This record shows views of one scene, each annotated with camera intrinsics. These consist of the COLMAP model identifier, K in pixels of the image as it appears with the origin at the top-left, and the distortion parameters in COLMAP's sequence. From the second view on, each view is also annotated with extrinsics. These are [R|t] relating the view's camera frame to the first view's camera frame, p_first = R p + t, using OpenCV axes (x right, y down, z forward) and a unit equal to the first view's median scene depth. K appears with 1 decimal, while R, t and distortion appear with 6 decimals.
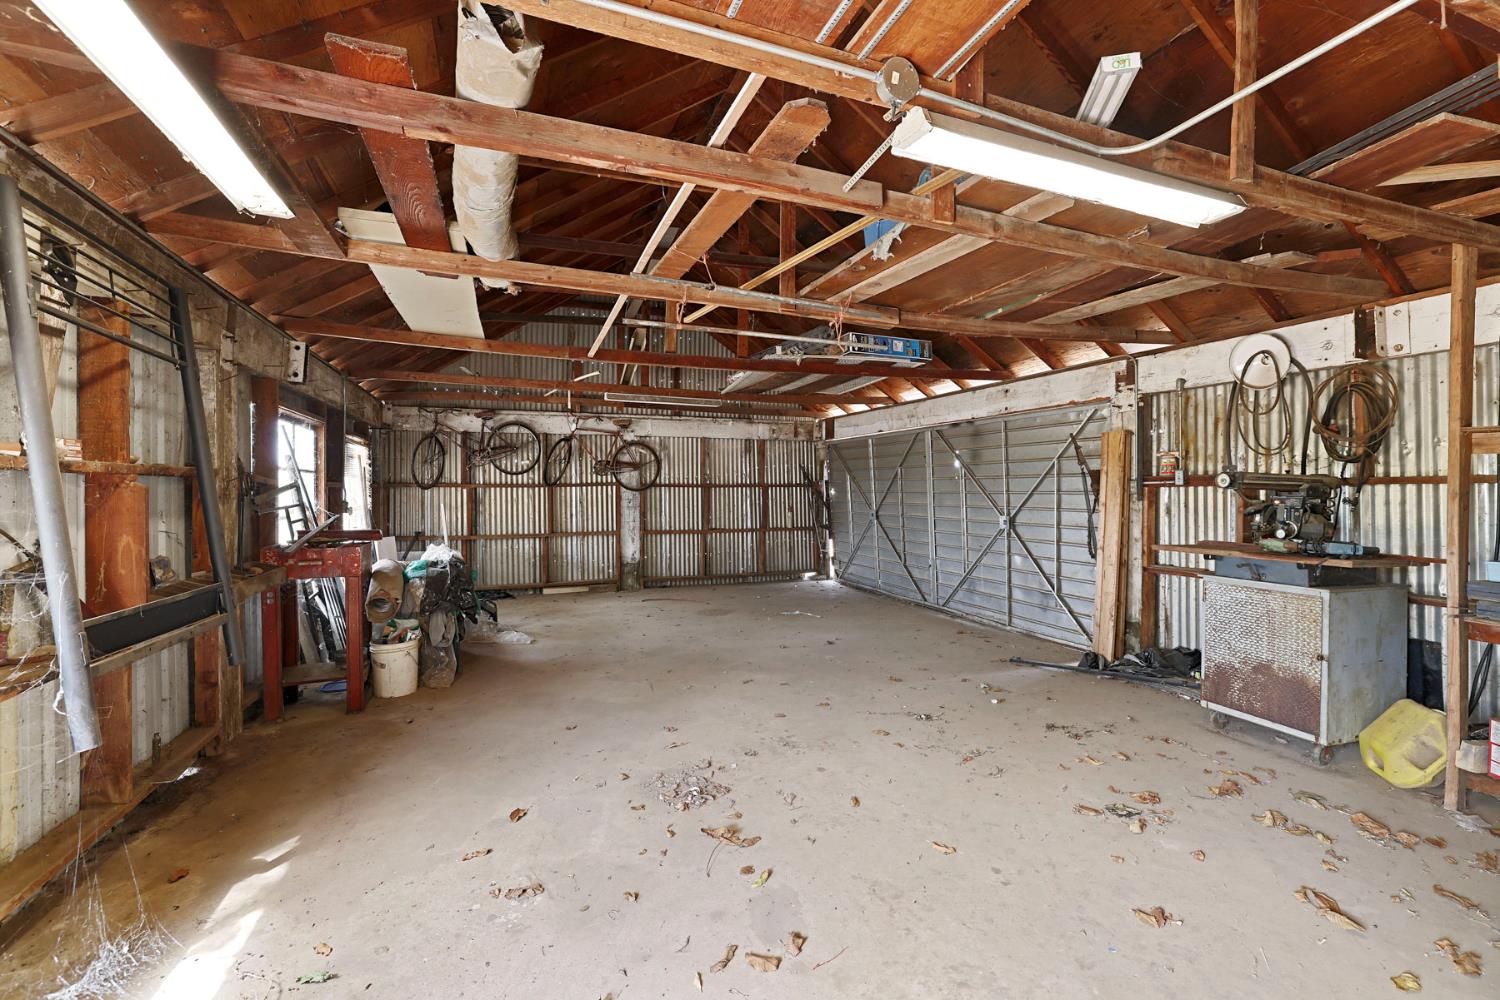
lens RADIAL K [[642.4, 0, 747.9], [0, 642.4, 496.1], [0, 0, 1]] dist [-0.052041, 0.019450]
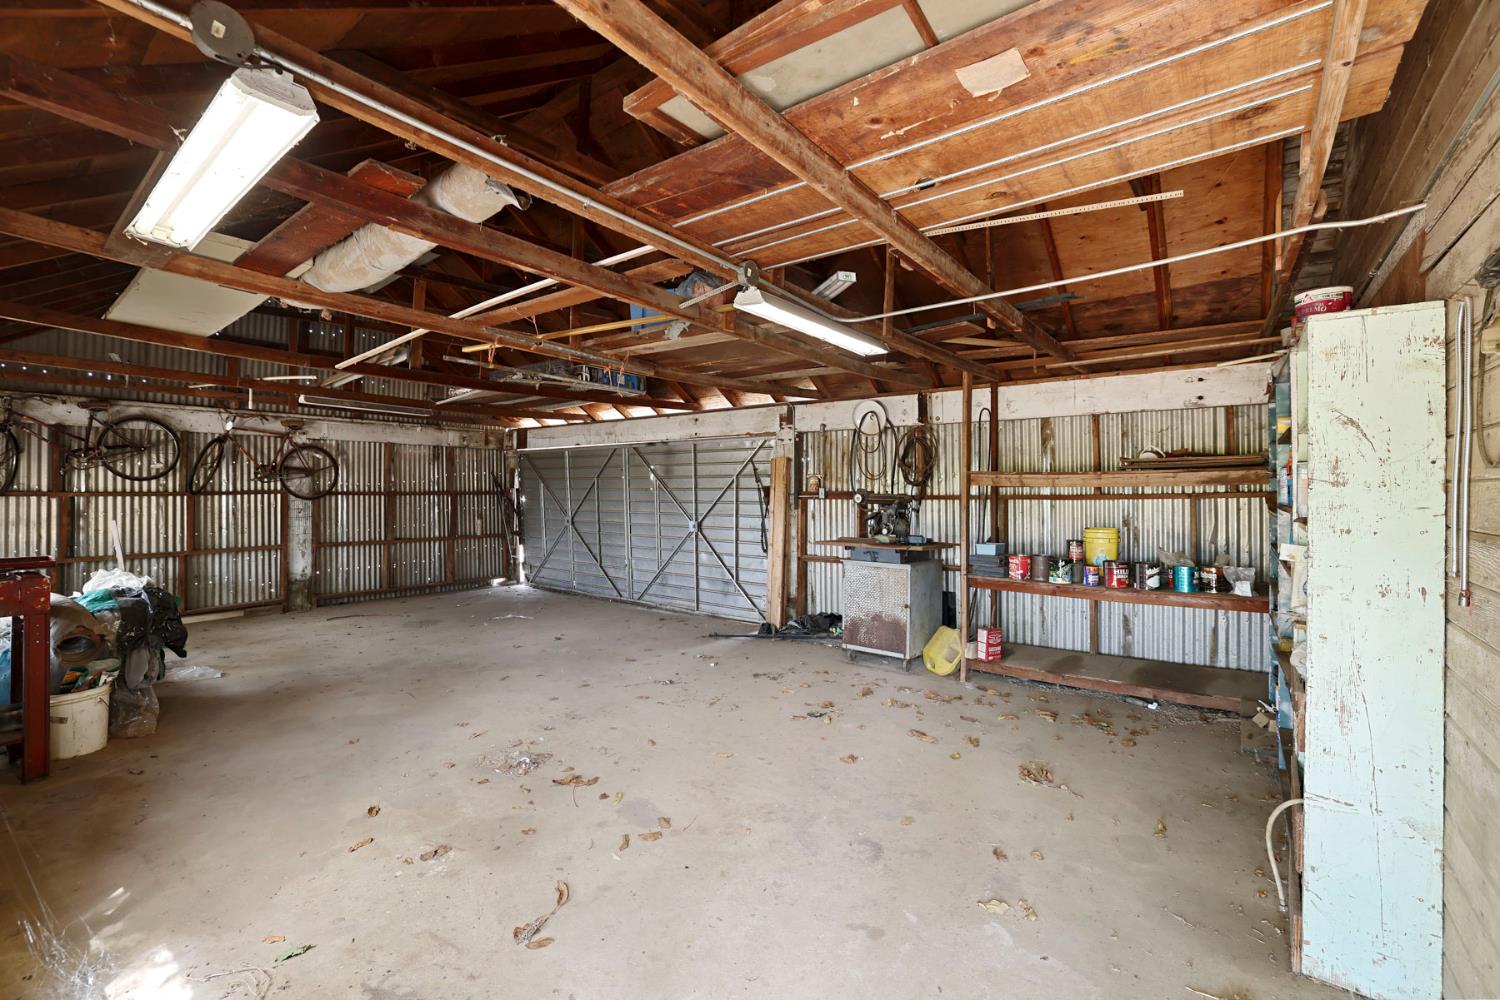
lens RADIAL K [[642.4, 0, 747.9], [0, 642.4, 496.1], [0, 0, 1]] dist [-0.052041, 0.019450]
pose [[0.851377, -0.000172, 0.524555, -0.219900], [0.001527, 0.999997, -0.002150, -0.019864], [-0.524553, 0.002632, 0.851374, -0.150152]]
